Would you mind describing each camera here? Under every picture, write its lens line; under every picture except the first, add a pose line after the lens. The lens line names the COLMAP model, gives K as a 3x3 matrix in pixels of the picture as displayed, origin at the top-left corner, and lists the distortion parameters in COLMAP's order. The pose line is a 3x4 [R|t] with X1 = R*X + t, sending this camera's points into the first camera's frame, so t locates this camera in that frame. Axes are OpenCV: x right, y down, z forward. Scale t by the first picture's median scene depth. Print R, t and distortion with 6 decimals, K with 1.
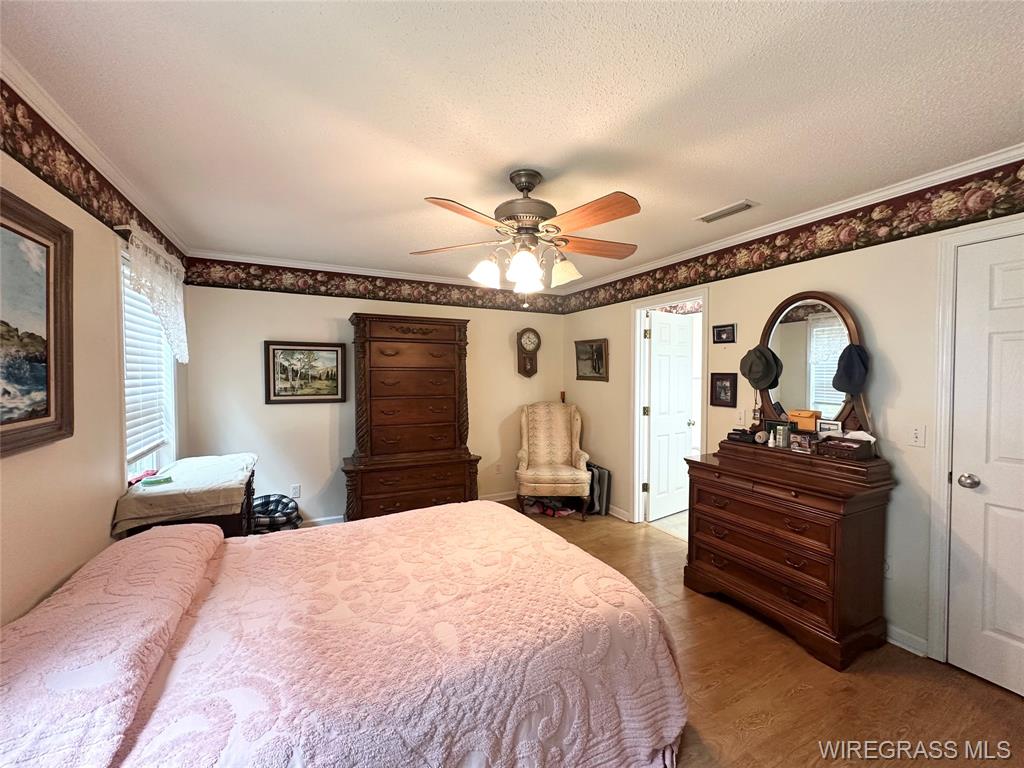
lens RADIAL K [[411.2, 0, 512.0], [0, 411.2, 384.0], [0, 0, 1]] dist [0.000340, -0.000199]
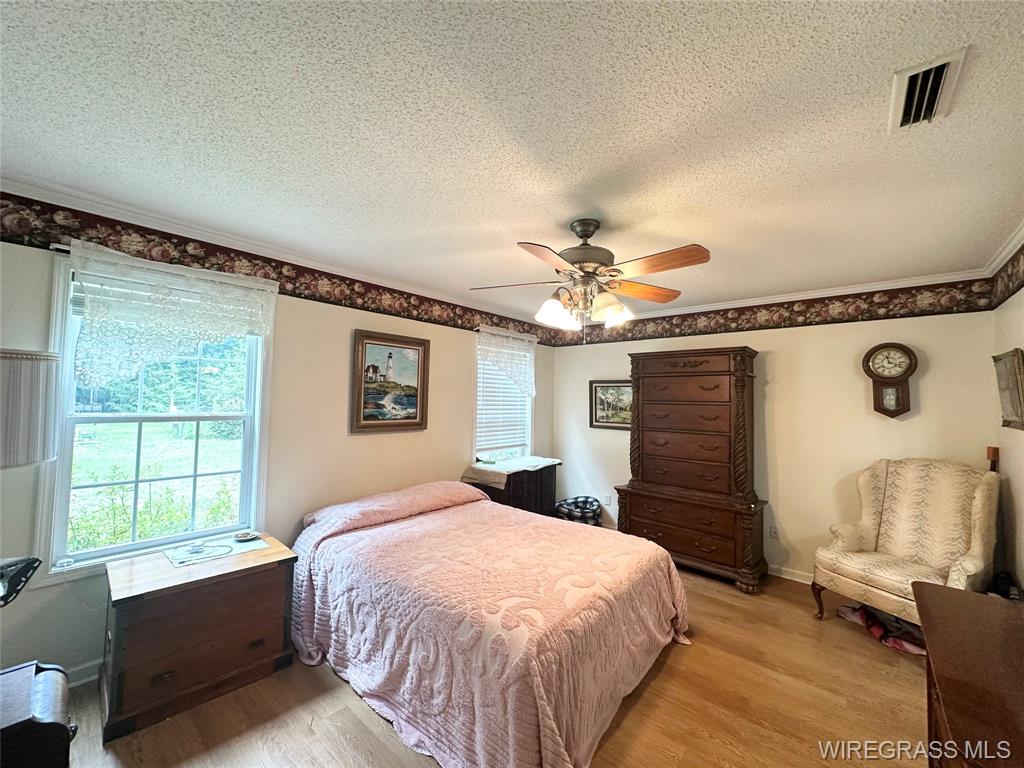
lens RADIAL K [[415.0, 0, 517.0], [0, 415.0, 382.4], [0, 0, 1]] dist [0.000022, -0.000146]
pose [[0.377909, -0.032692, -0.925265, 0.560839], [-0.045223, 0.997532, -0.053716, -0.013992], [0.924738, 0.062144, 0.375497, 0.258566]]
